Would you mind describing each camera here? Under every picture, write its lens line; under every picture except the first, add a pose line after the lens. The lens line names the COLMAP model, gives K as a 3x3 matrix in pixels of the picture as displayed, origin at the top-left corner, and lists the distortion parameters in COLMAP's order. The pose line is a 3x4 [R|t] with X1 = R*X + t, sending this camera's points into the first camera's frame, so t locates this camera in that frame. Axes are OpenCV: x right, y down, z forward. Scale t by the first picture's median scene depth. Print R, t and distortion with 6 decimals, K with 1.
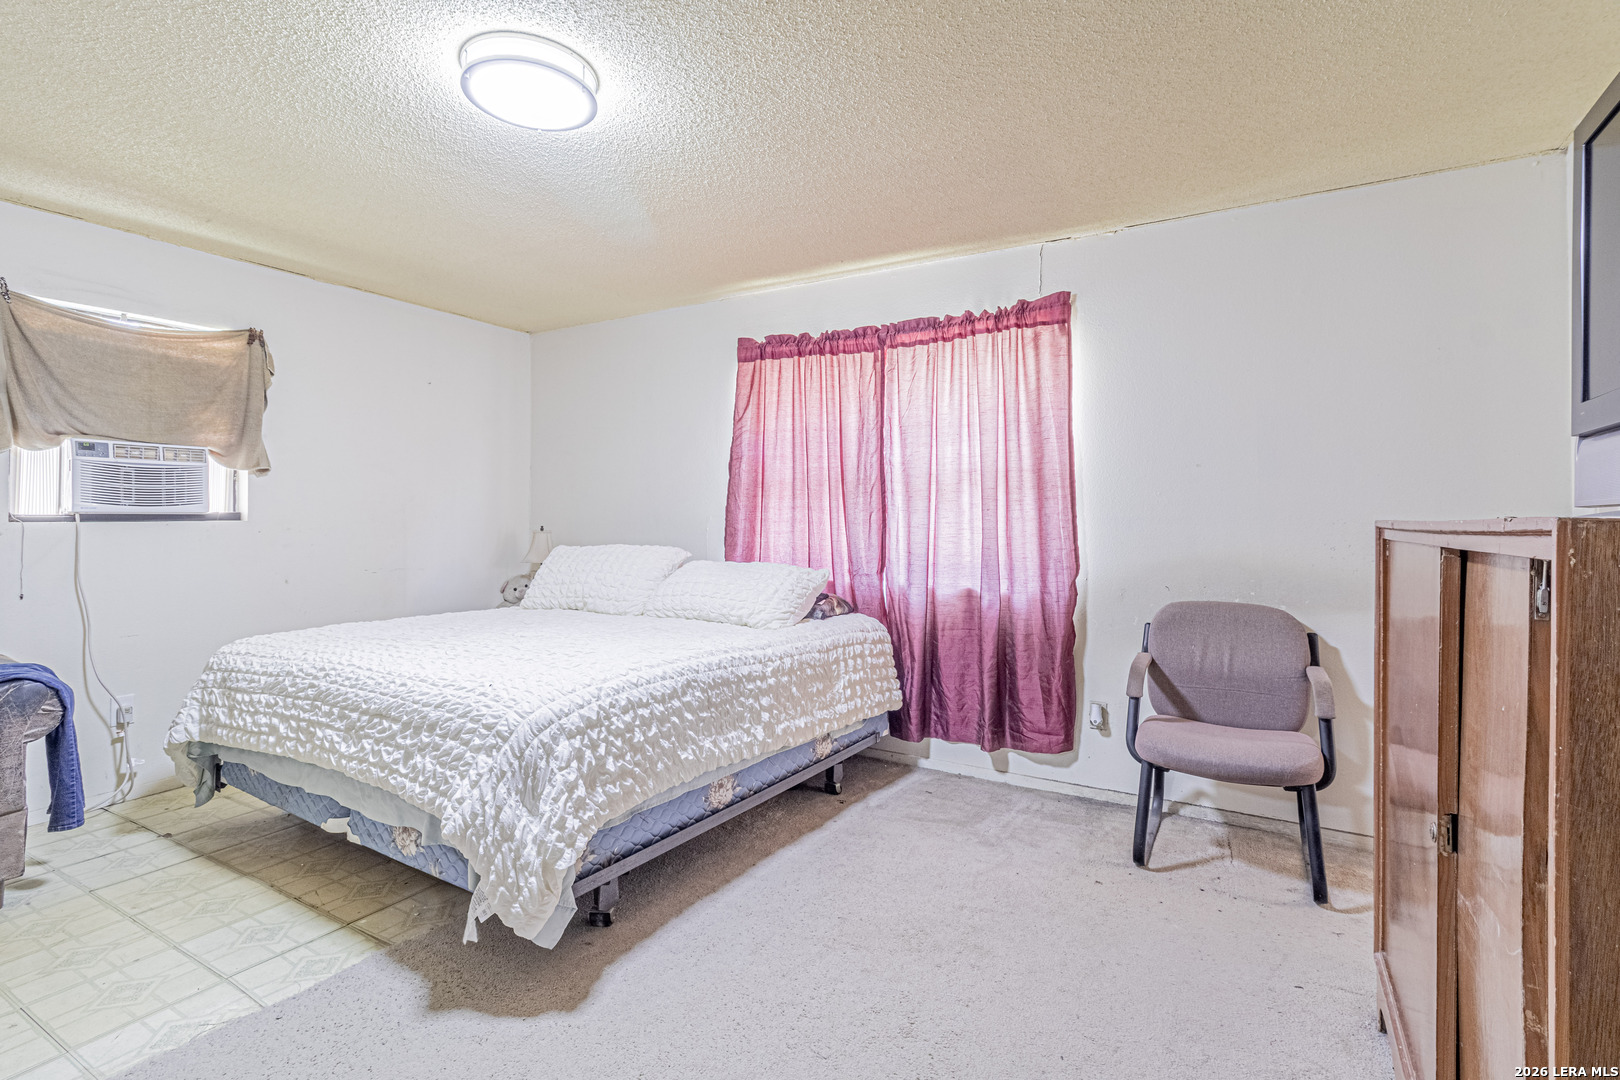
lens RADIAL K [[754.8, 0, 818.0], [0, 754.8, 504.0], [0, 0, 1]] dist [0.003788, 0.000370]
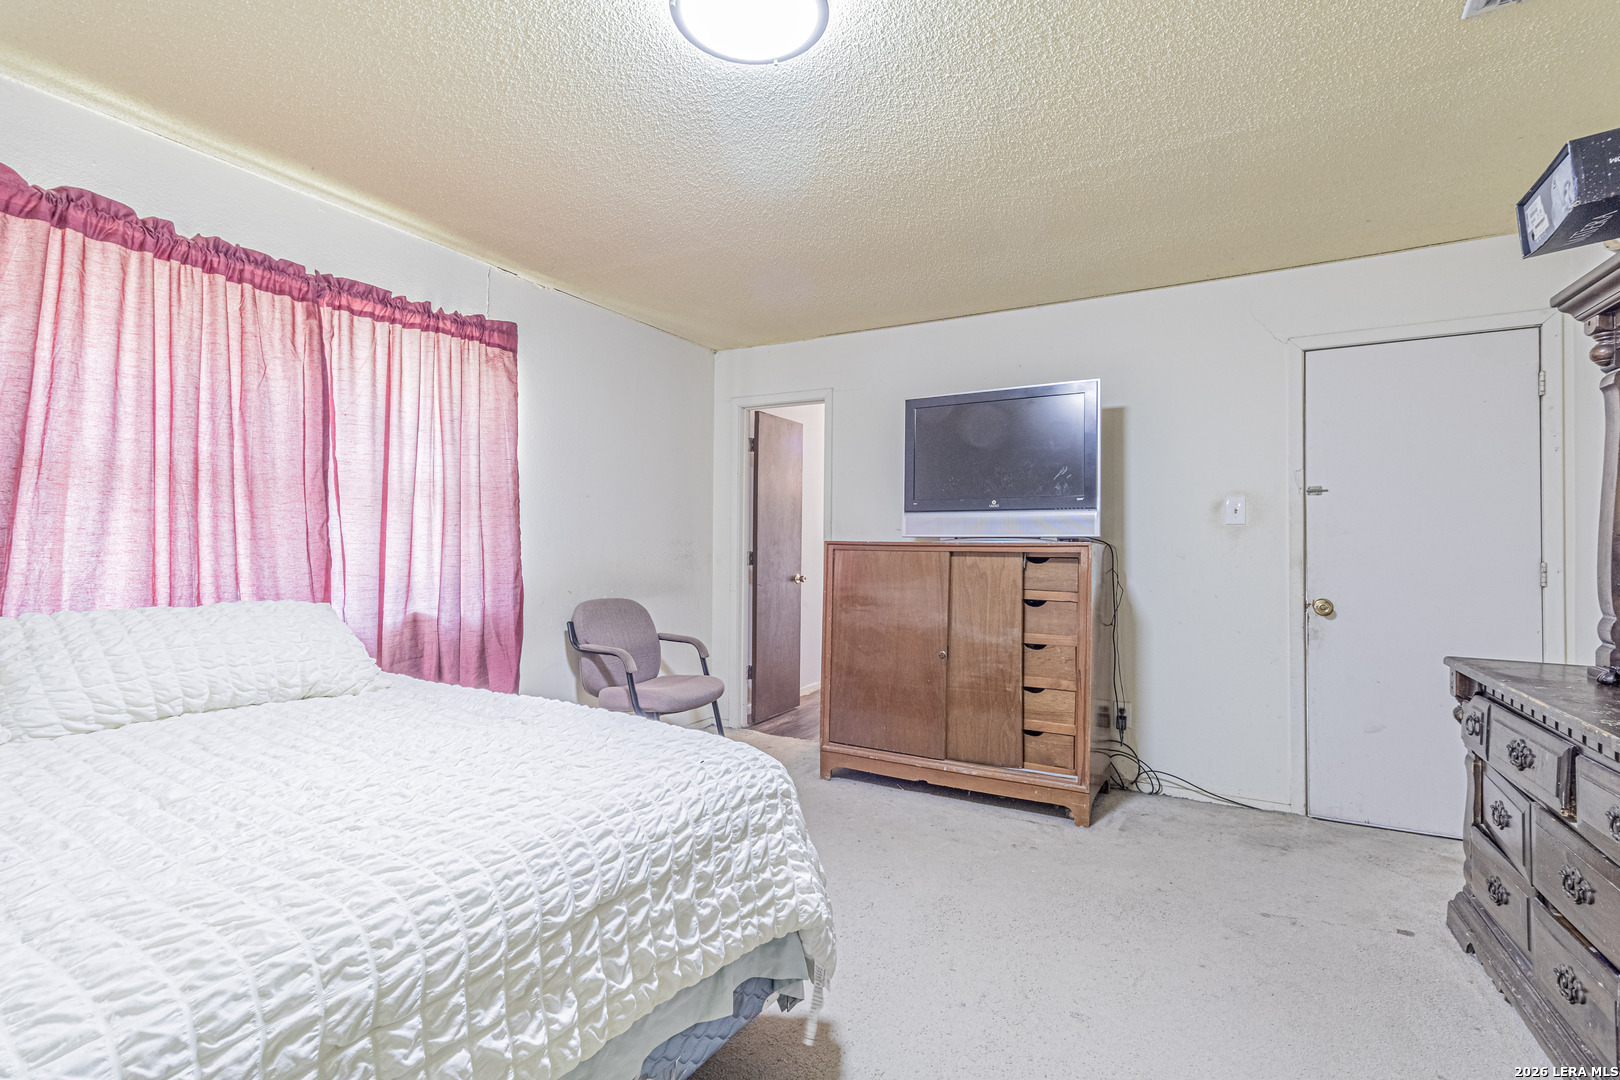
lens RADIAL K [[765.7, 0, 828.4], [0, 765.7, 516.1], [0, 0, 1]] dist [0.000082, -0.000046]
pose [[-0.035186, 0.031663, 0.998879, -0.705627], [-0.030783, 0.998989, -0.032751, 0.012237], [-0.998907, -0.031901, -0.034176, 0.542518]]
